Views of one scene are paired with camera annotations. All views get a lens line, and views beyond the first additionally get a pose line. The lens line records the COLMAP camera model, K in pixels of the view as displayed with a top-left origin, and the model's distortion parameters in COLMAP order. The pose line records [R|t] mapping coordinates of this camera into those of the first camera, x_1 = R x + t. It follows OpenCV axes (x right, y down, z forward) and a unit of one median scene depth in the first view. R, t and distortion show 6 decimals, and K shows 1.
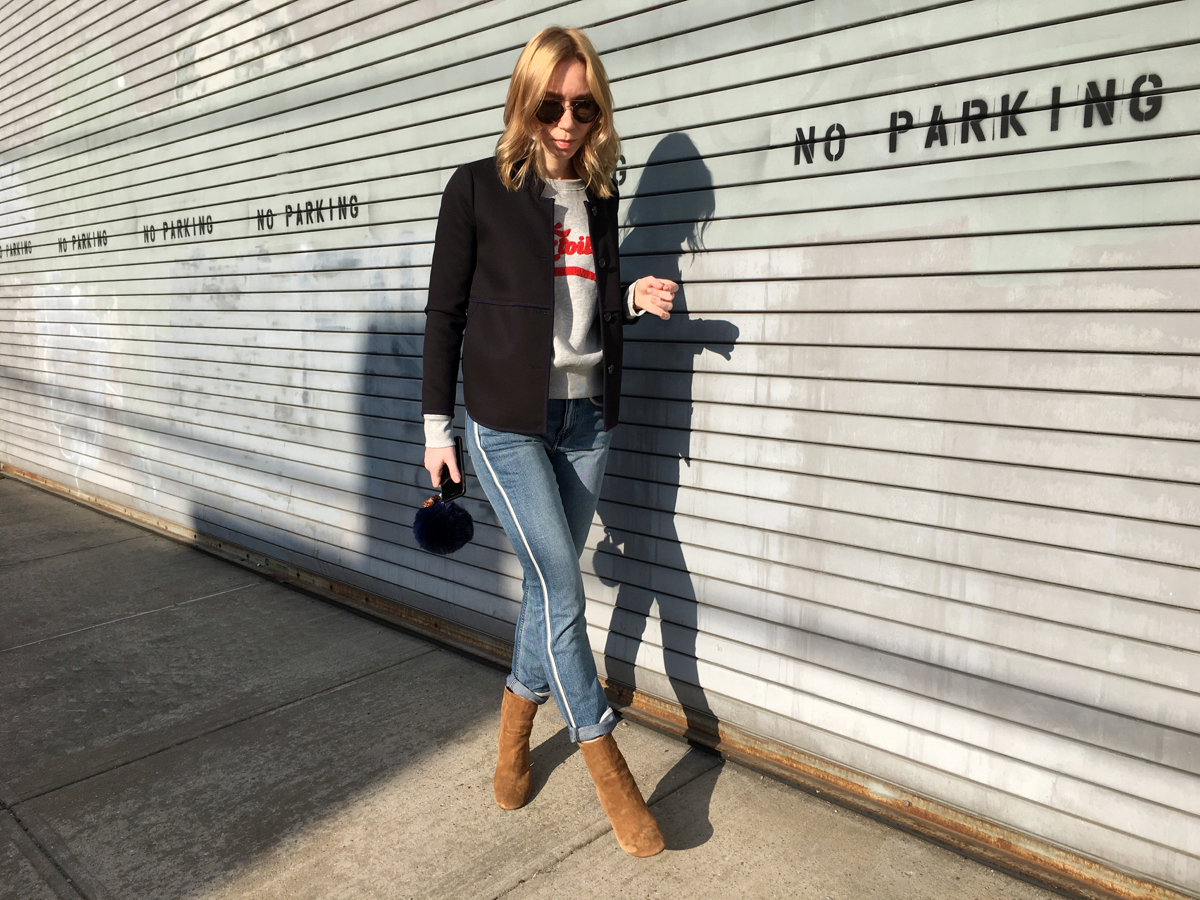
lens RADIAL K [[999.5, 0, 601.3], [0, 999.5, 454.8], [0, 0, 1]] dist [0.094184, -0.127045]
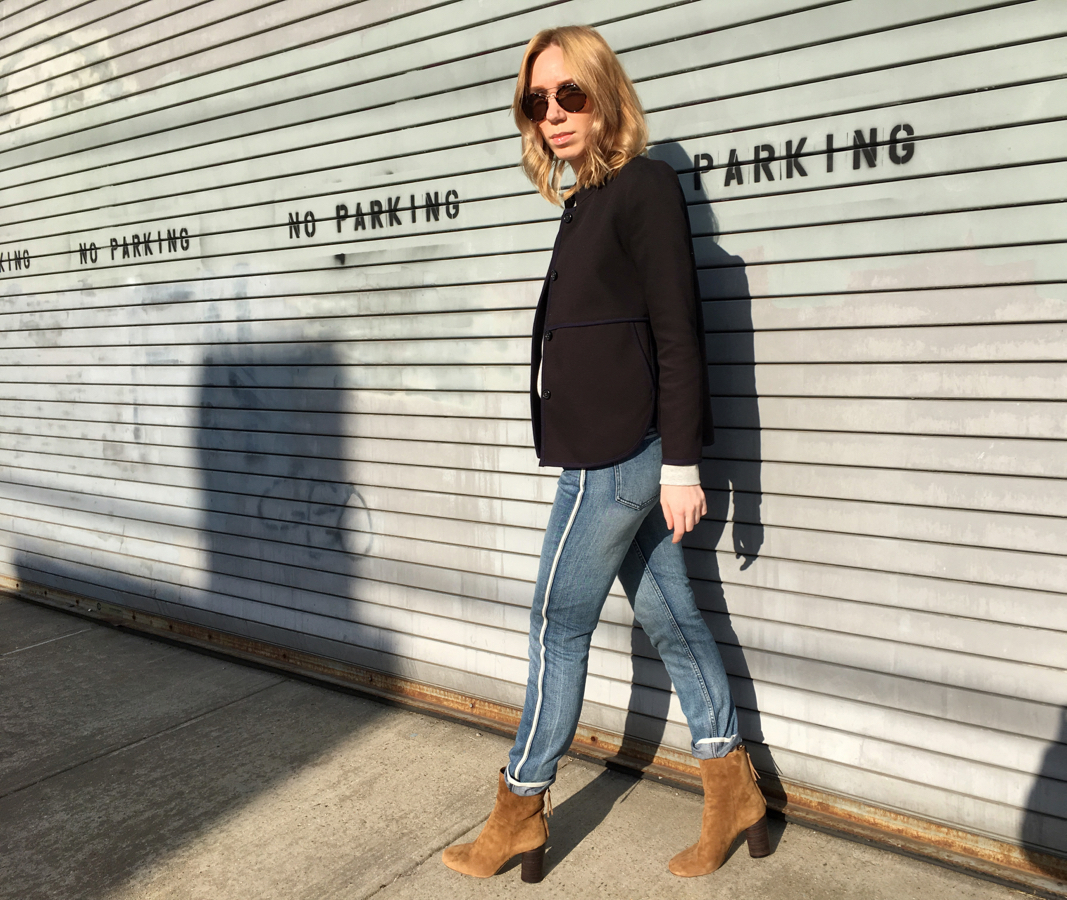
lens RADIAL K [[1014.9, 0, 591.6], [0, 1014.9, 452.3], [0, 0, 1]] dist [0.090470, -0.119961]
pose [[0.989385, -0.038487, 0.140127, 0.002397], [0.042966, 0.998653, -0.029083, 0.013956], [-0.138819, 0.034795, 0.989706, -0.069029]]
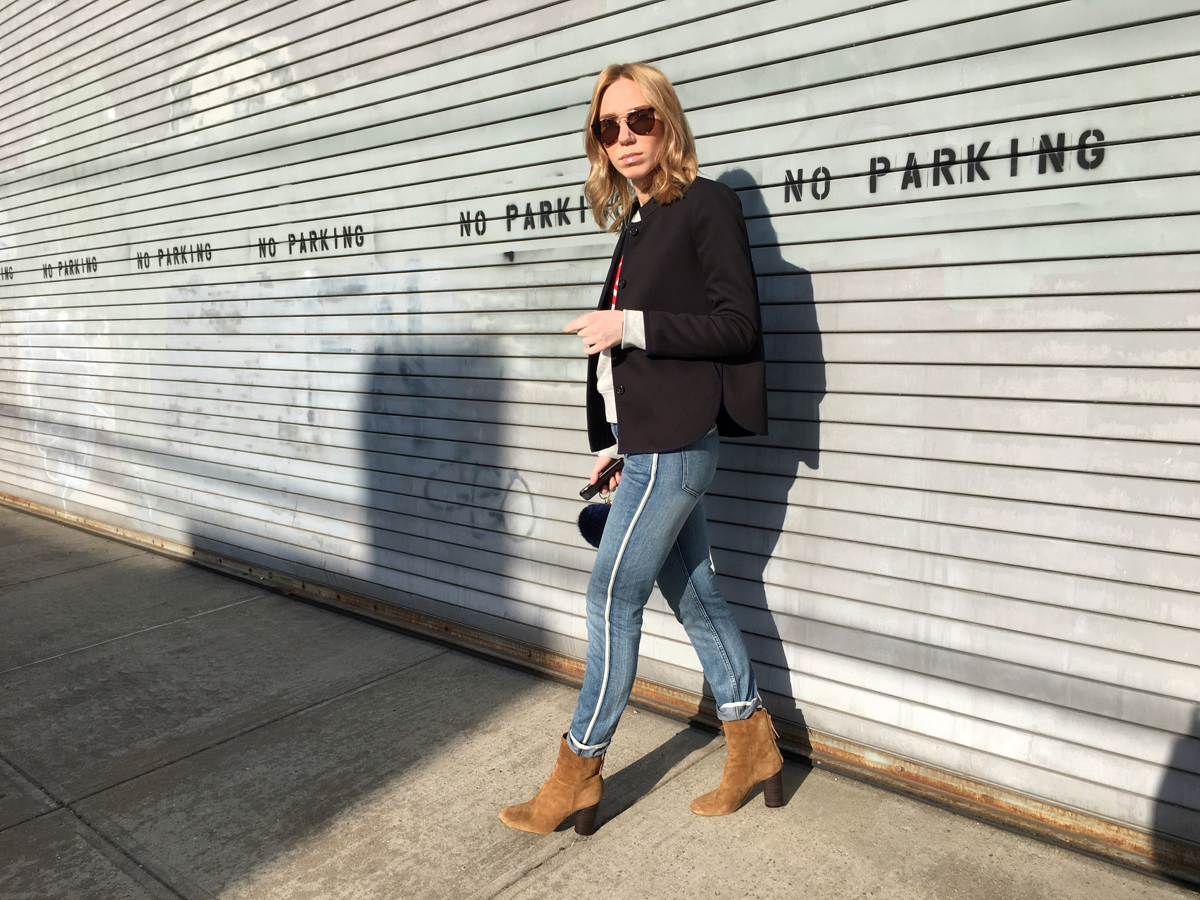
lens RADIAL K [[1011.7, 0, 594.2], [0, 1011.7, 449.1], [0, 0, 1]] dist [0.093901, -0.124302]
pose [[0.998997, -0.022548, 0.038690, -0.059495], [0.023121, 0.999629, -0.014430, -0.000627], [-0.038351, 0.015310, 0.999147, -0.103644]]
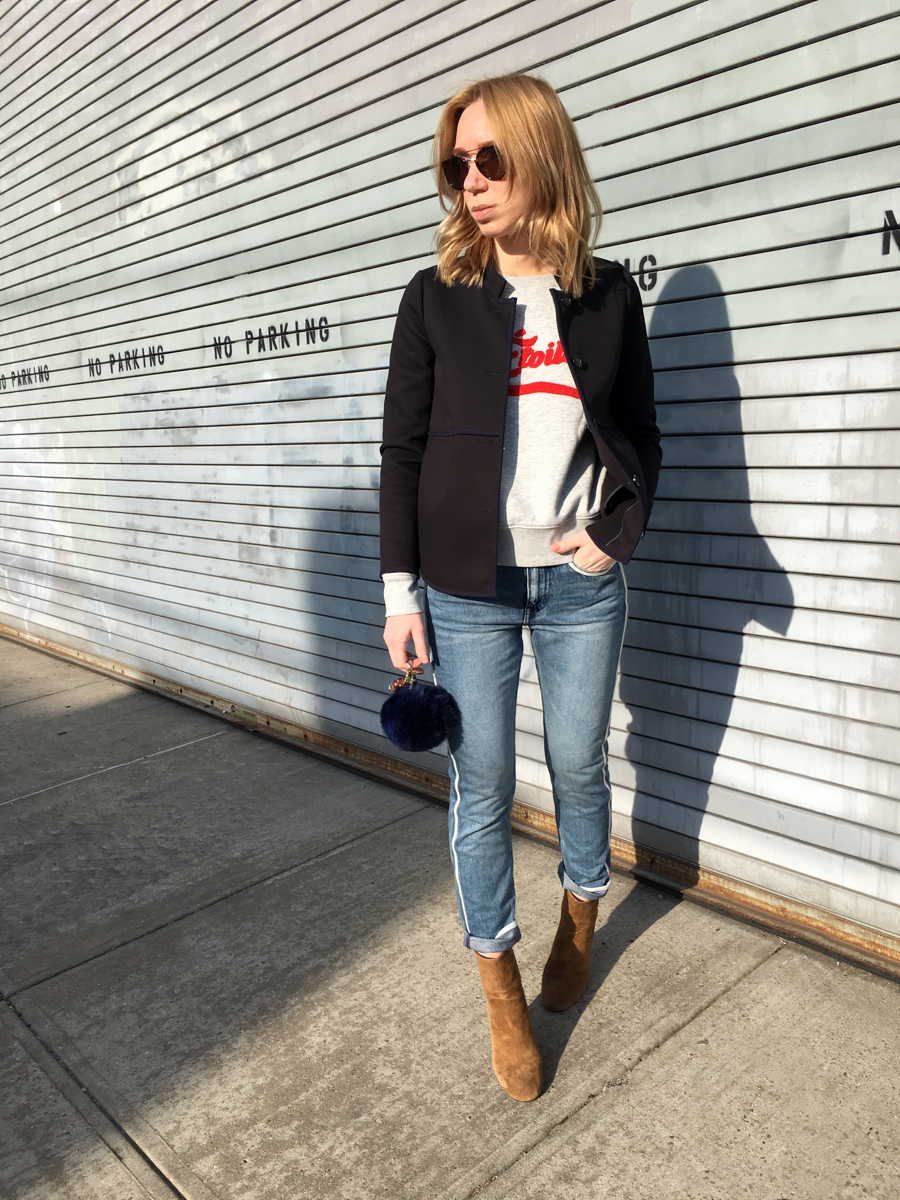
lens RADIAL K [[1006.2, 0, 460.2], [0, 1006.2, 602.8], [0, 0, 1]] dist [0.087051, -0.111816]
pose [[0.998155, -0.027920, -0.053911, -0.103099], [0.029606, 0.999089, 0.030735, -0.027676], [0.053003, -0.032275, 0.998073, 0.098164]]
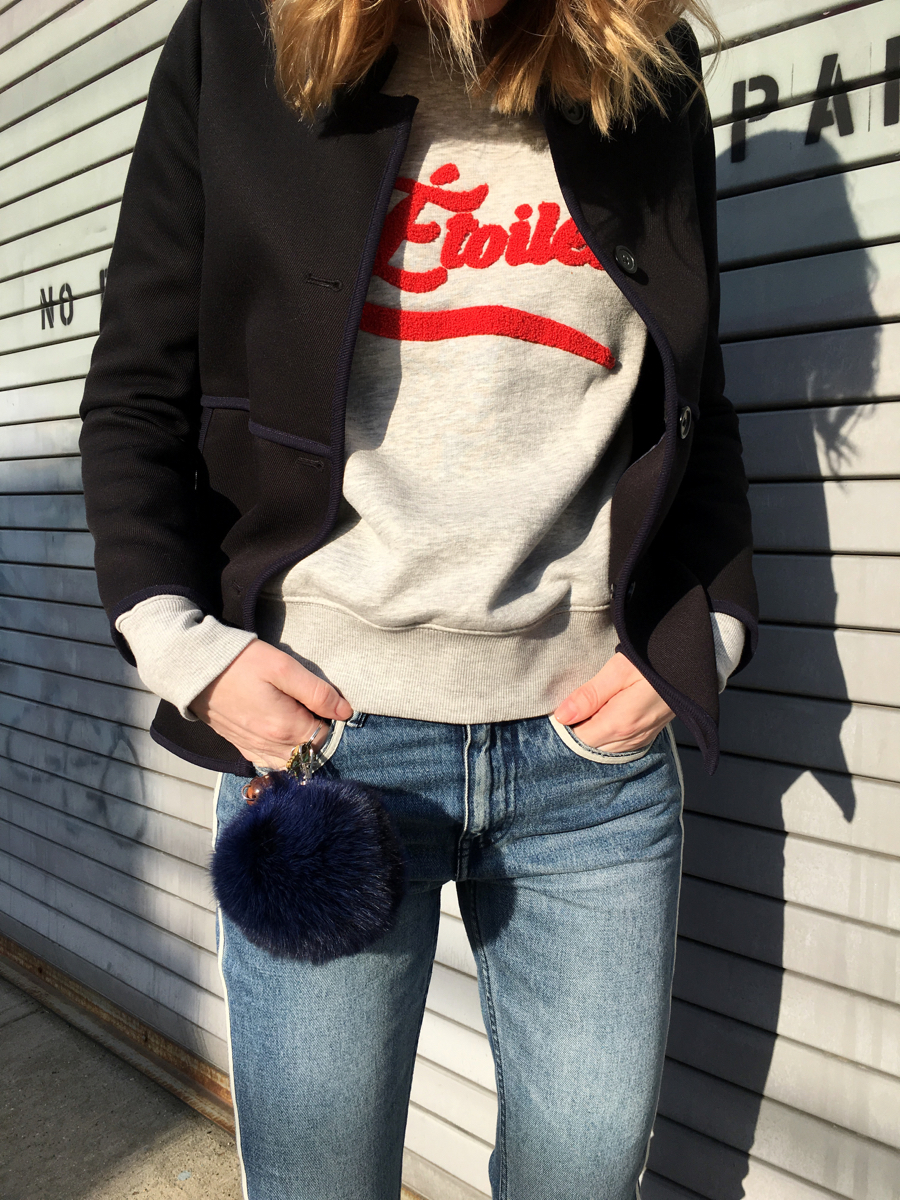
lens RADIAL K [[999.5, 0, 468.6], [0, 999.5, 599.0], [0, 0, 1]] dist [0.094184, -0.127045]
pose [[0.997486, -0.010669, 0.070050, 0.091583], [0.013908, 0.998849, -0.045913, -0.048990], [-0.069480, 0.046772, 0.996486, 0.403063]]
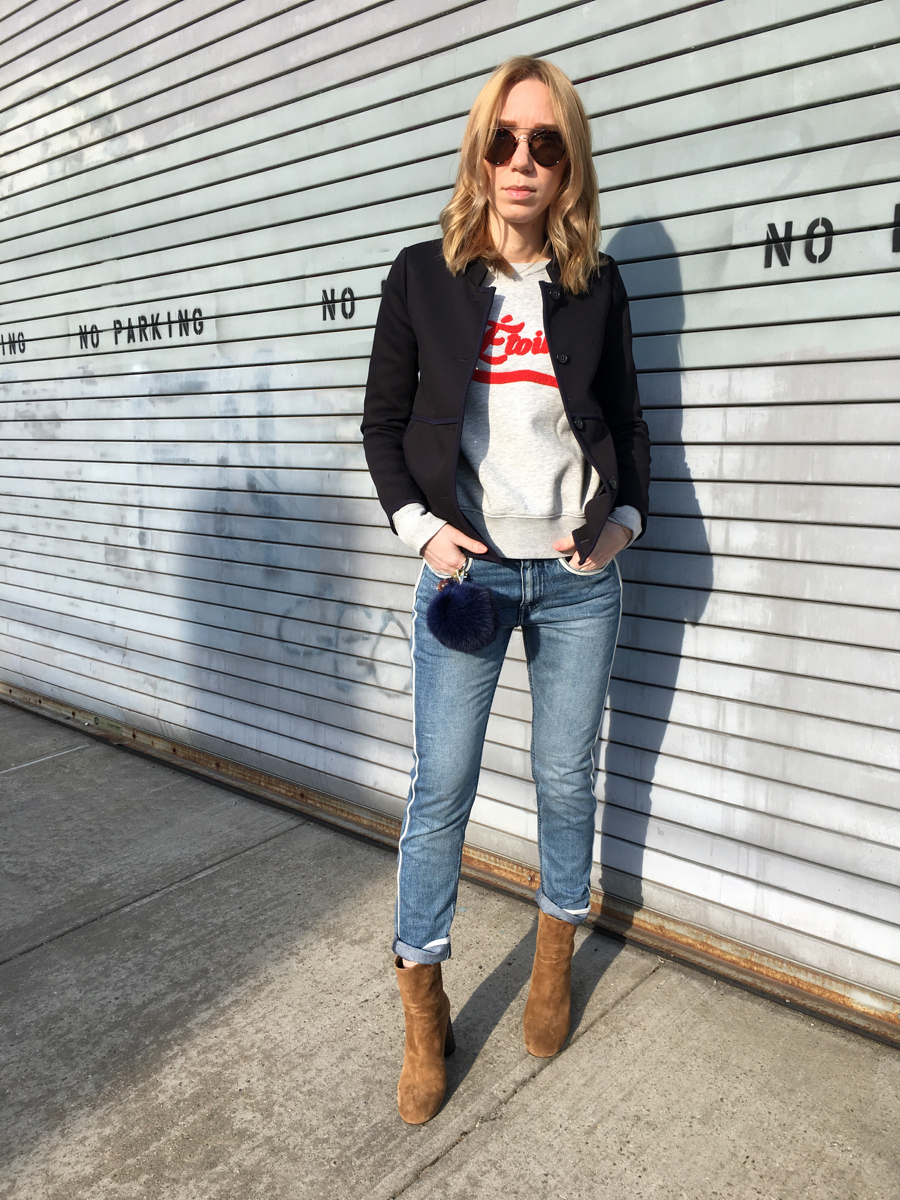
lens RADIAL K [[1011.9, 0, 454.6], [0, 1011.9, 601.1], [0, 0, 1]] dist [0.091278, -0.117738]
pose [[0.998584, -0.016267, 0.050647, -0.094984], [0.015007, 0.999571, 0.025156, -0.029749], [-0.051035, -0.024360, 0.998400, 0.129340]]
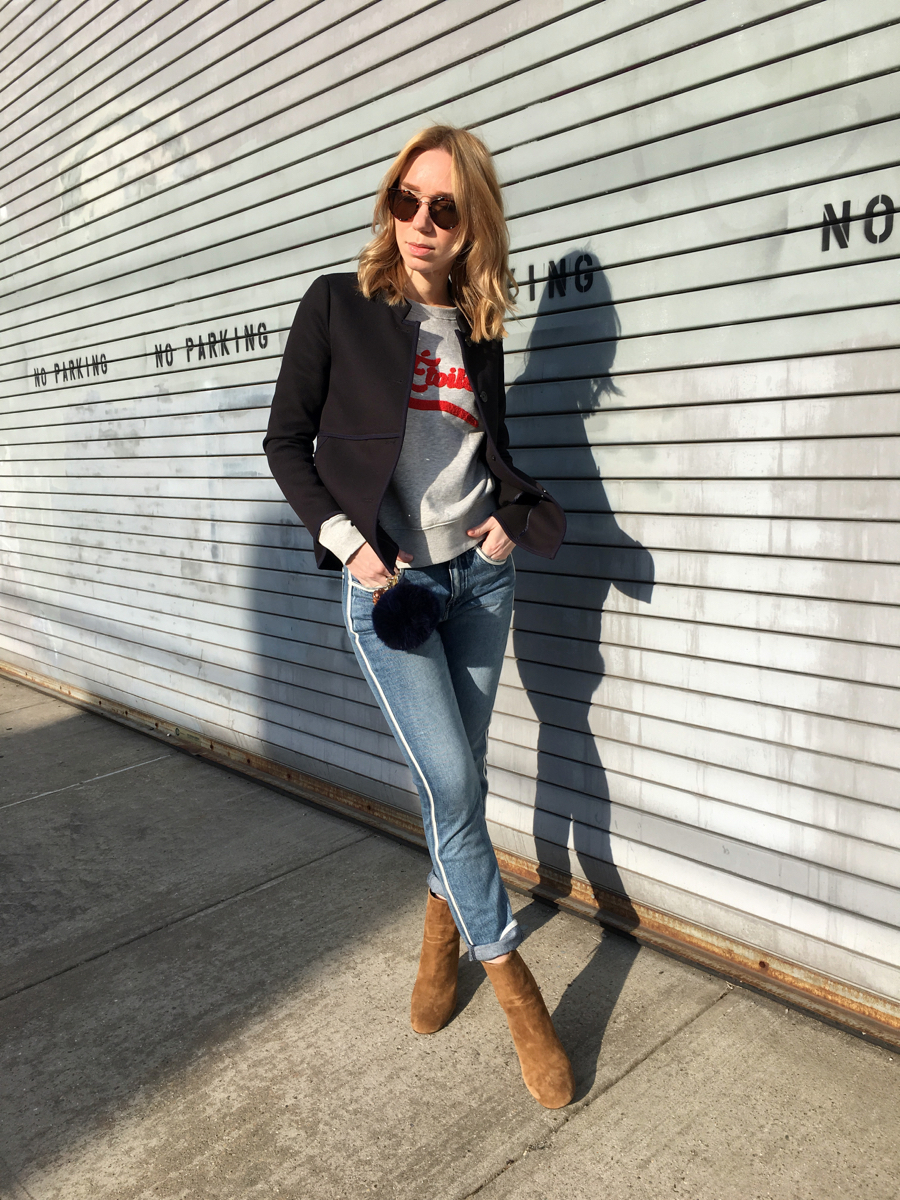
lens RADIAL K [[1018.6, 0, 448.4], [0, 1018.6, 599.6], [0, 0, 1]] dist [0.089832, -0.104637]
pose [[0.998173, -0.028368, -0.053352, -0.054800], [0.028989, 0.999520, 0.010898, -0.026475], [0.053018, -0.012425, 0.998516, 0.142762]]
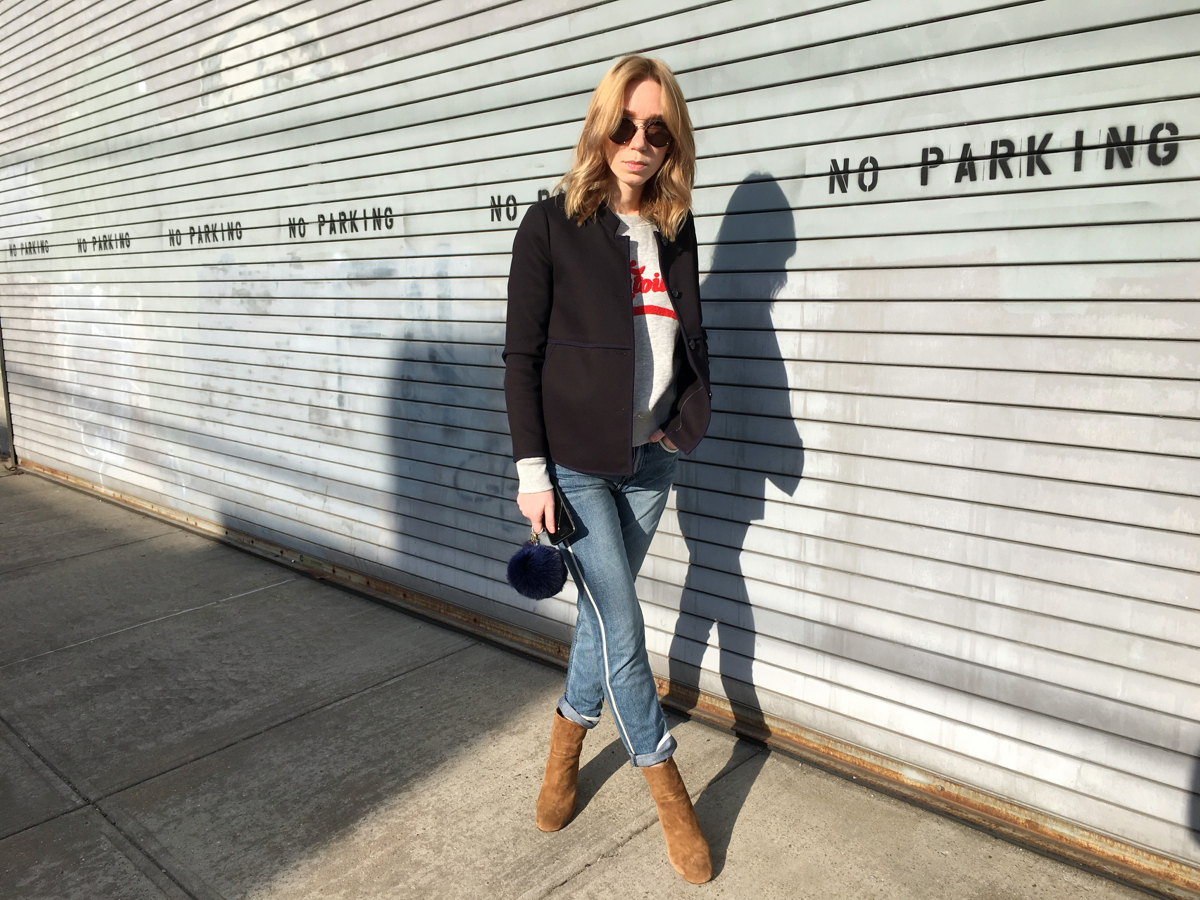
lens RADIAL K [[1011.9, 0, 597.0], [0, 1011.9, 450.3], [0, 0, 1]] dist [0.091278, -0.117738]
pose [[0.999896, -0.013956, 0.003665, -0.051270], [0.013876, 0.999682, 0.021076, -0.035769], [-0.003958, -0.021023, 0.999771, -0.068498]]
